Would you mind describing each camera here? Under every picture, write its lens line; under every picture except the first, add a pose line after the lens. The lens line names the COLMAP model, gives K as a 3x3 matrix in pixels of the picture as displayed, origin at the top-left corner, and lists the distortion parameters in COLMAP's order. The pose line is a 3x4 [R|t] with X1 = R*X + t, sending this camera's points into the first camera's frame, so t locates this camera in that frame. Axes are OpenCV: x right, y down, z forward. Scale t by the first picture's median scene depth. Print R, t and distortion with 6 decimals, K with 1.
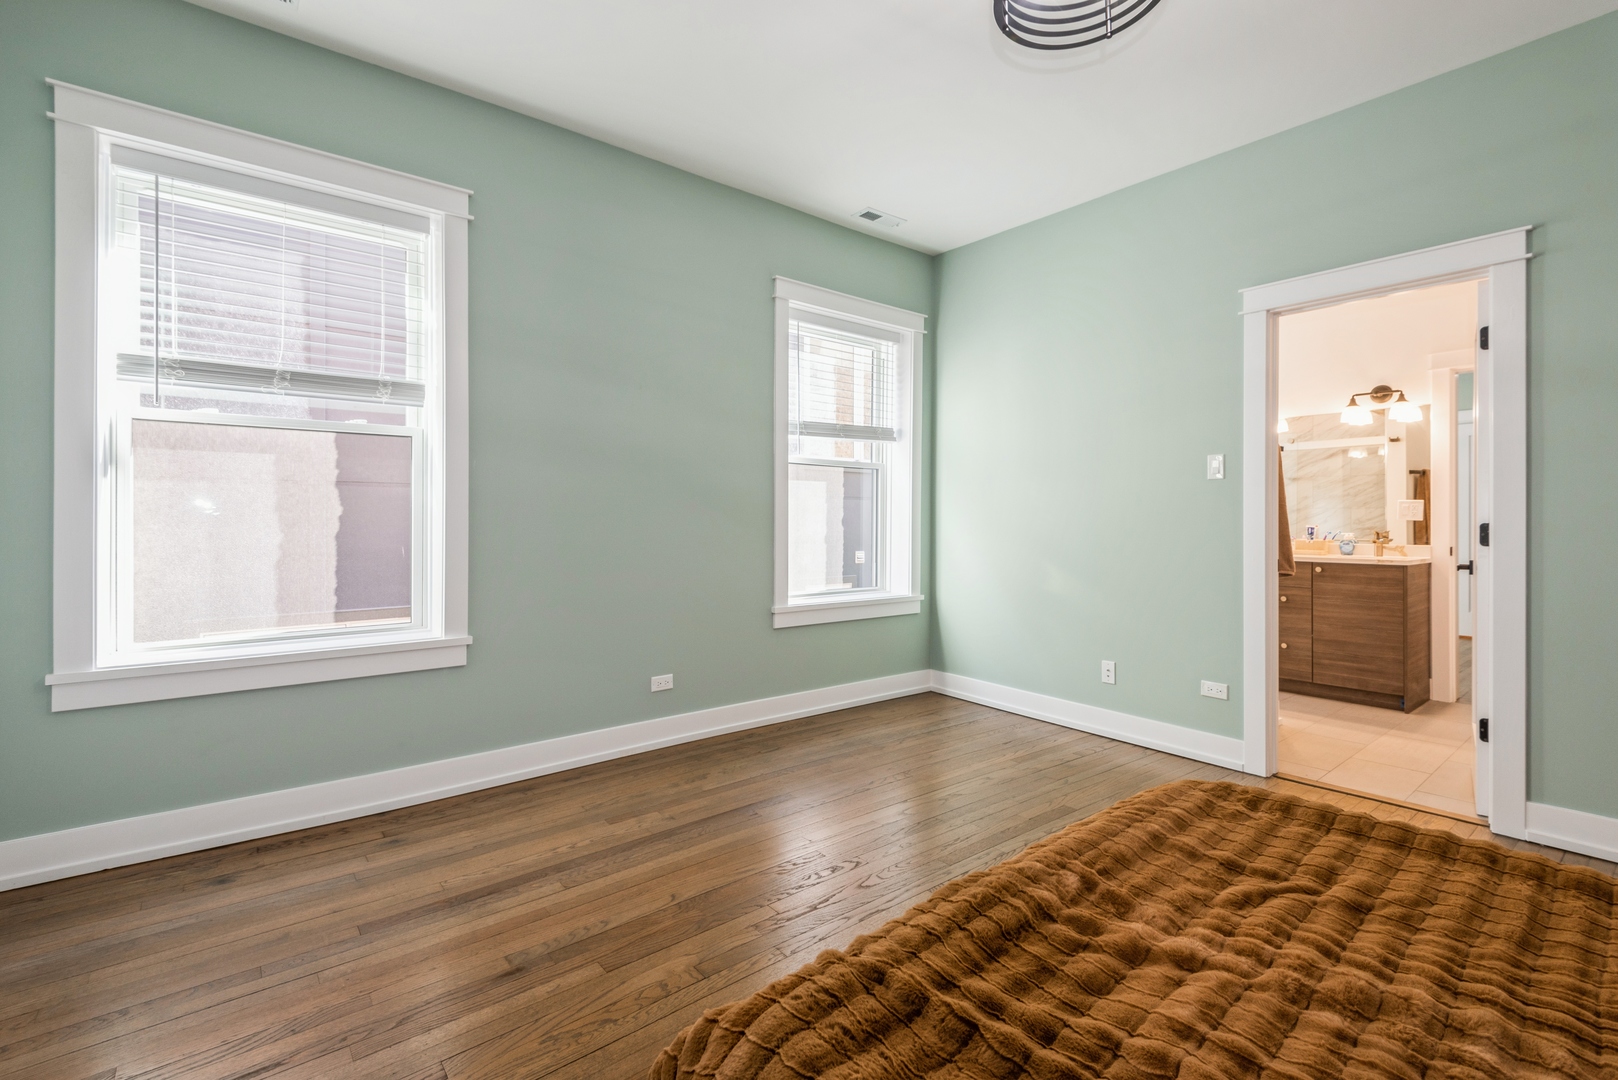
lens RADIAL K [[726.7, 0, 816.0], [0, 726.7, 539.7], [0, 0, 1]] dist [0.033743, -0.018810]
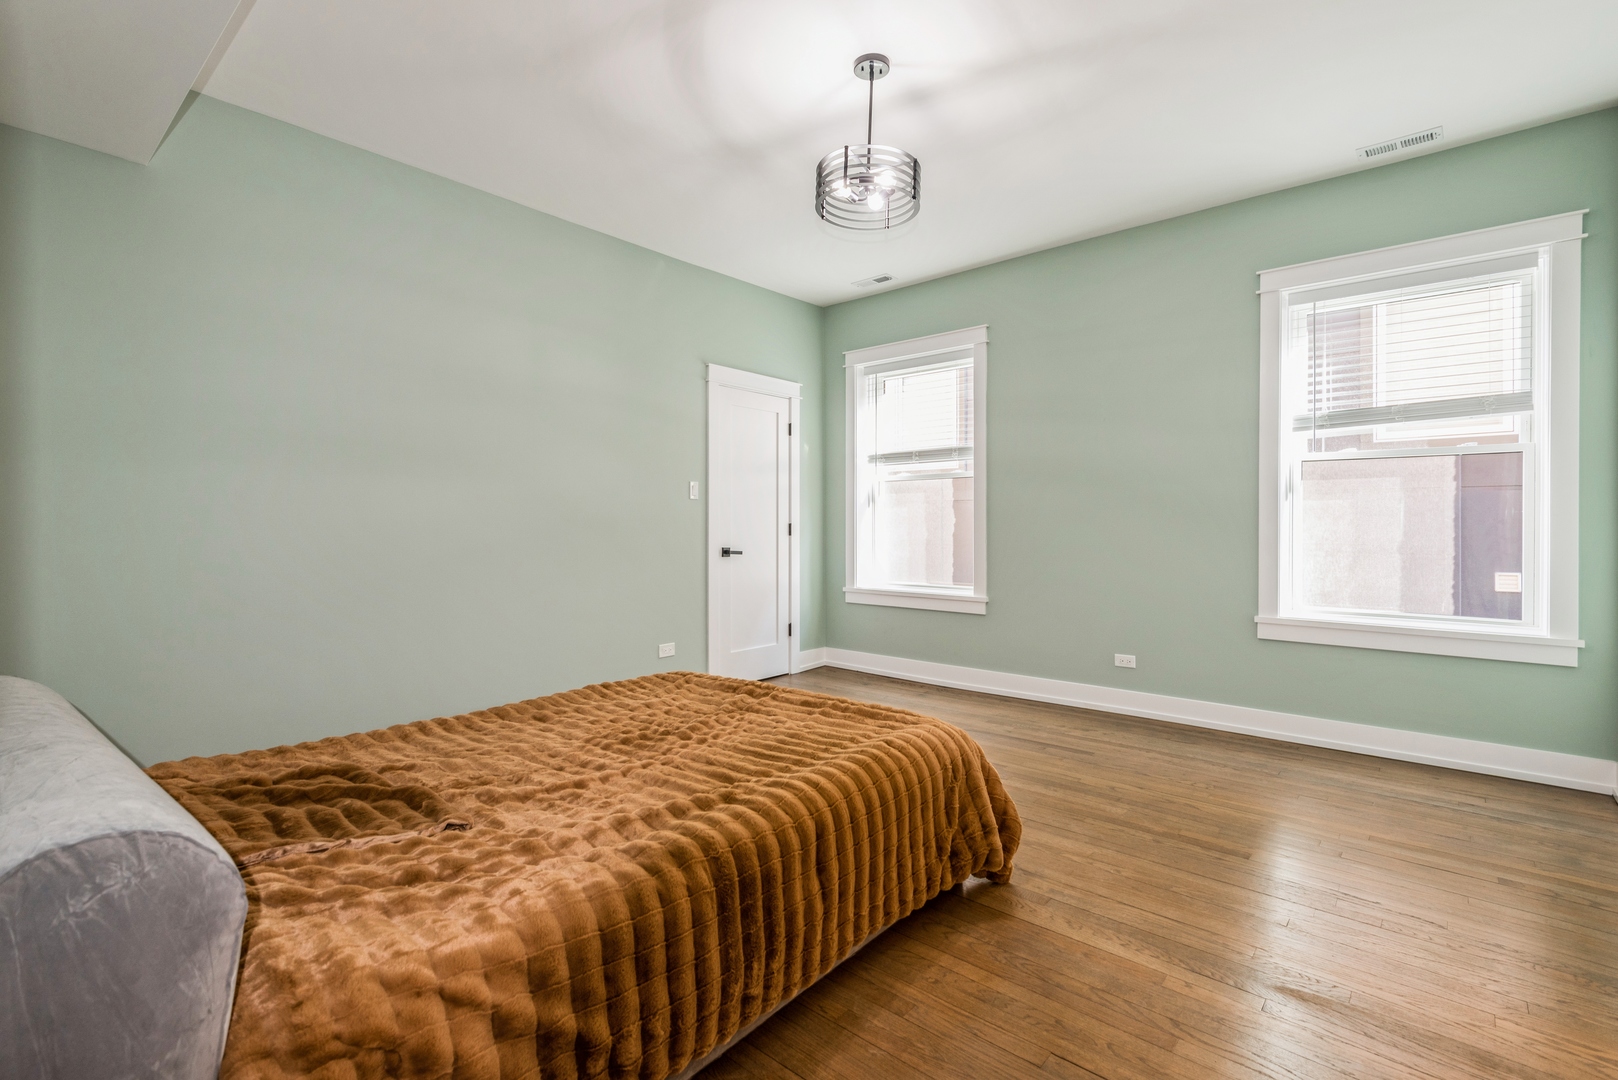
lens RADIAL K [[726.7, 0, 816.0], [0, 726.7, 539.7], [0, 0, 1]] dist [0.033743, -0.018810]
pose [[0.232877, -0.010749, -0.972447, 0.259498], [-0.011278, 0.999842, -0.013752, 0.015463], [0.972441, 0.014170, 0.232719, -0.266621]]
